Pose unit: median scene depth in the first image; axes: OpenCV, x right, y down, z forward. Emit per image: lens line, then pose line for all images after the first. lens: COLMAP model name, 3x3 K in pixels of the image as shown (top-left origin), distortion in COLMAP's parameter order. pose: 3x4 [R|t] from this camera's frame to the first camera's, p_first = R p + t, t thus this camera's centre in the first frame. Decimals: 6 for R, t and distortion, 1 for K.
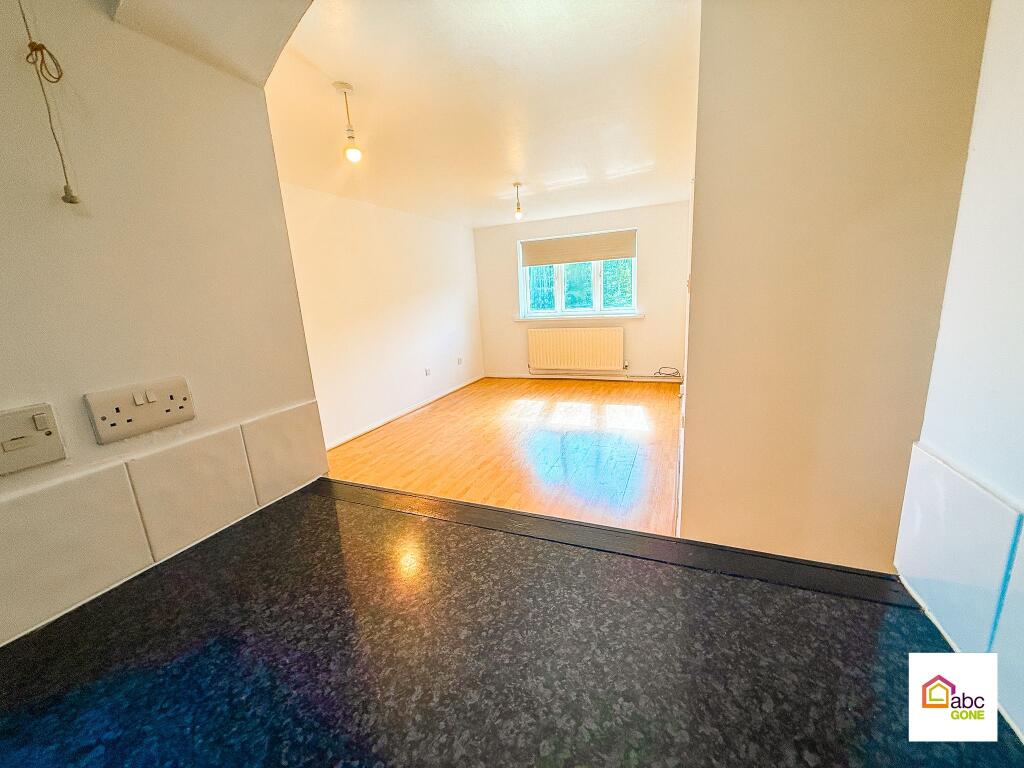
lens RADIAL K [[407.4, 0, 511.0], [0, 407.4, 385.0], [0, 0, 1]] dist [-0.002592, 0.001213]
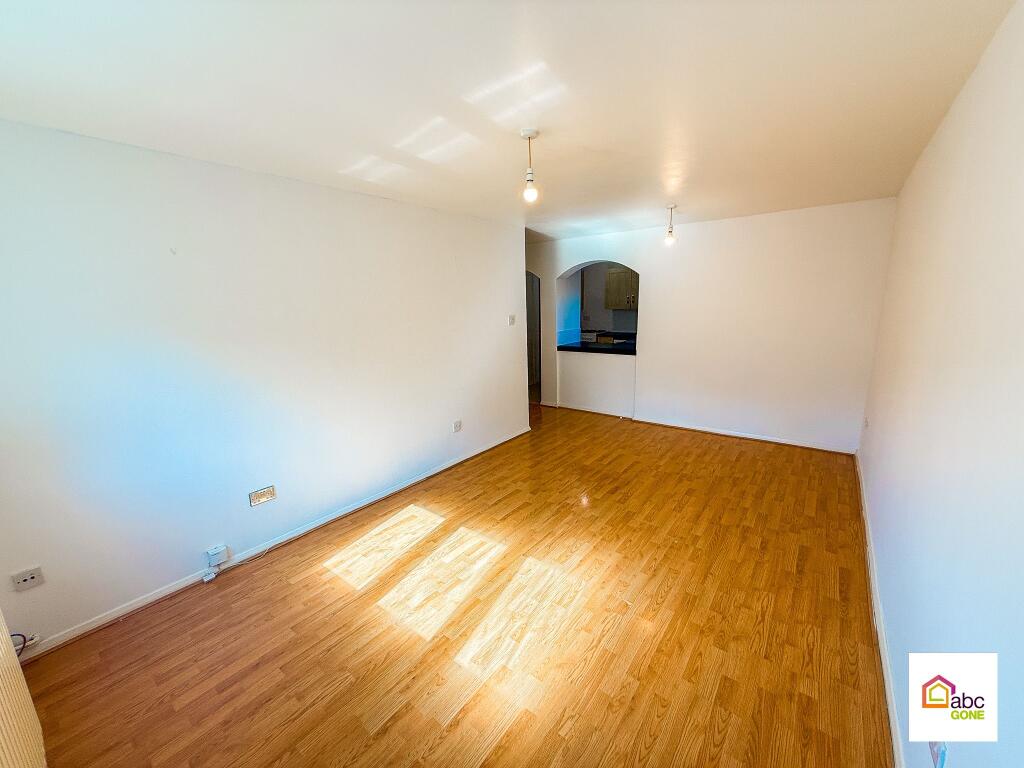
lens RADIAL K [[407.4, 0, 513.1], [0, 407.4, 389.7], [0, 0, 1]] dist [-0.002592, 0.001213]
pose [[-0.963412, 0.031221, 0.266202, -0.087199], [0.140021, 0.905514, 0.400548, -0.396040], [-0.228544, 0.423166, -0.876754, 1.541286]]
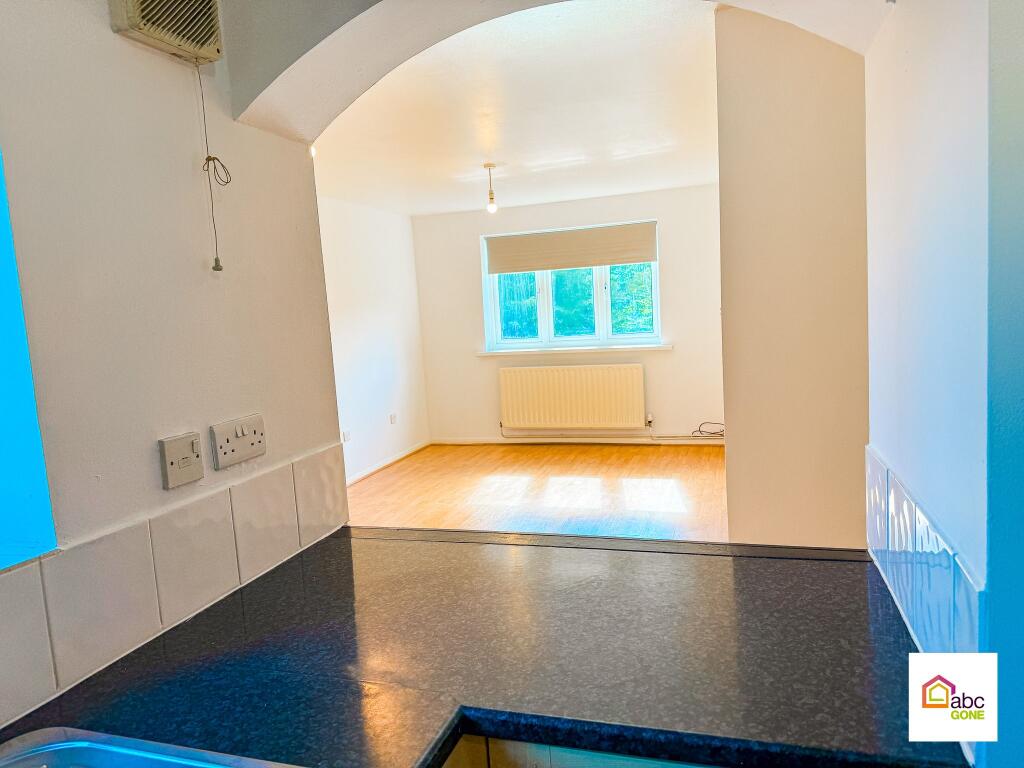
lens RADIAL K [[712.6, 0, 517.0], [0, 712.6, 386.5], [0, 0, 1]] dist [0.046200, -0.005107]
pose [[0.995338, -0.013645, 0.095477, -0.059480], [0.024084, 0.993744, -0.109052, 0.025956], [-0.093392, 0.110844, 0.989440, -0.190147]]
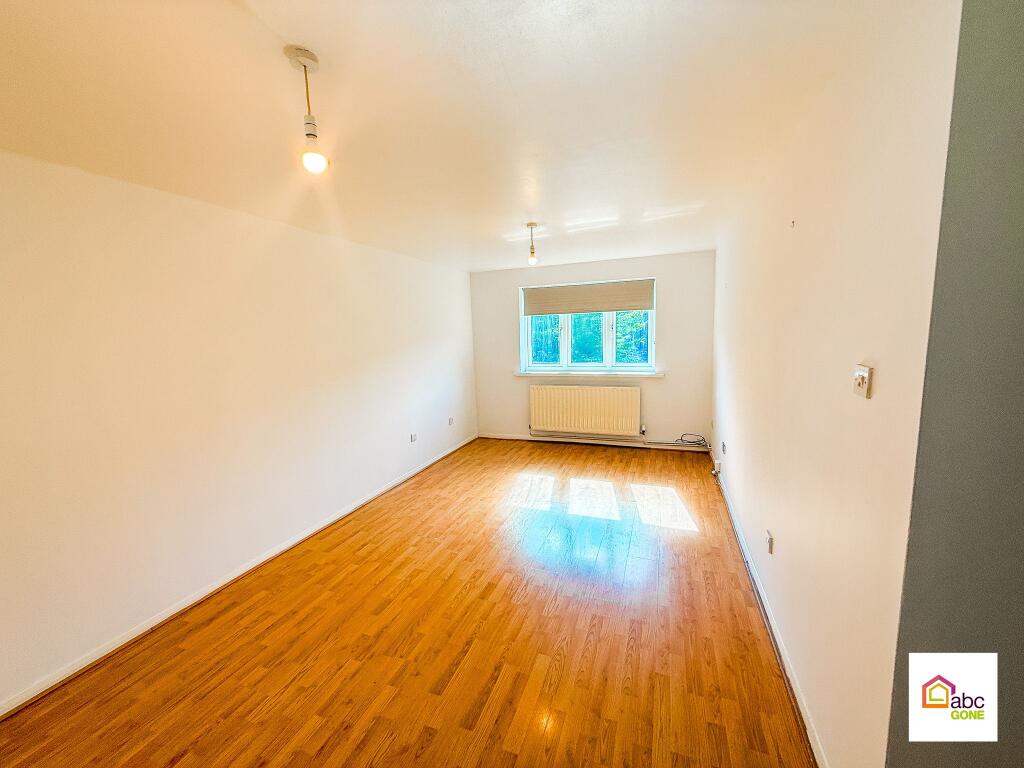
lens RADIAL K [[407.4, 0, 511.5], [0, 407.4, 385.2], [0, 0, 1]] dist [-0.002592, 0.001213]
pose [[0.999005, 0.017750, 0.040905, -0.052224], [-0.013879, 0.995566, -0.093034, -0.086278], [-0.042375, 0.092374, 0.994822, 0.200330]]
